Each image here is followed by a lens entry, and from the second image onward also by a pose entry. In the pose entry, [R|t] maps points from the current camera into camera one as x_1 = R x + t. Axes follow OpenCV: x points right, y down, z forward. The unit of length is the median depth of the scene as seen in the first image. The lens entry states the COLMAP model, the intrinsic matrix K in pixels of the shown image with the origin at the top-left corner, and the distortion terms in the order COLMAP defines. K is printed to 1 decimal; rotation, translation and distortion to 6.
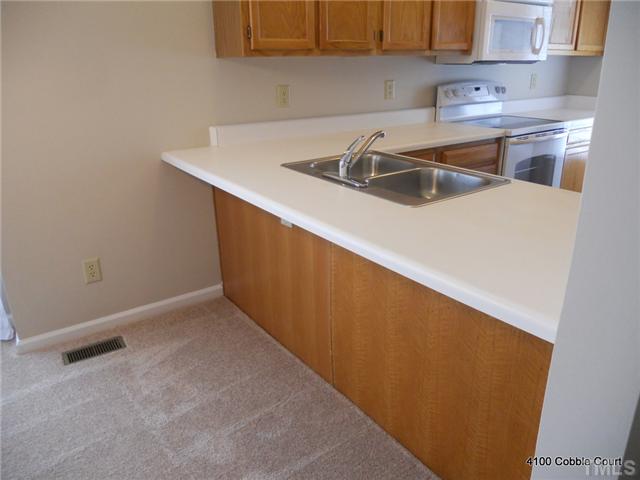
lens RADIAL K [[479.3, 0, 321.3], [0, 479.3, 228.0], [0, 0, 1]] dist [-0.029356, -0.002926]
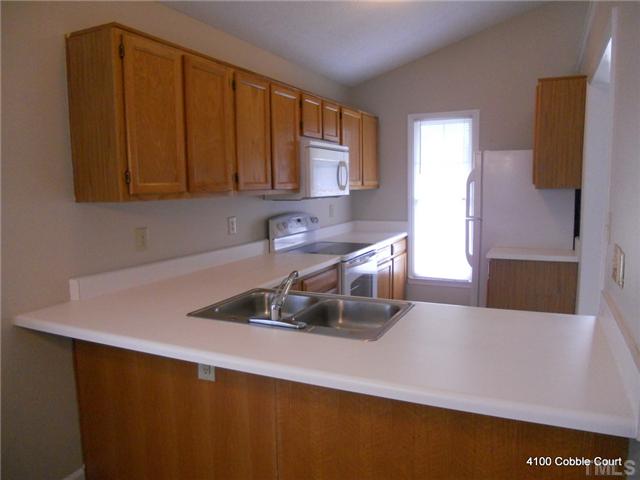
lens RADIAL K [[483.6, 0, 310.0], [0, 483.6, 239.5], [0, 0, 1]] dist [-0.021821, -0.004306]
pose [[0.882102, -0.054858, 0.467854, -0.237623], [0.160000, 0.969041, -0.188041, -0.045602], [-0.443054, 0.240728, 0.863570, 0.039264]]
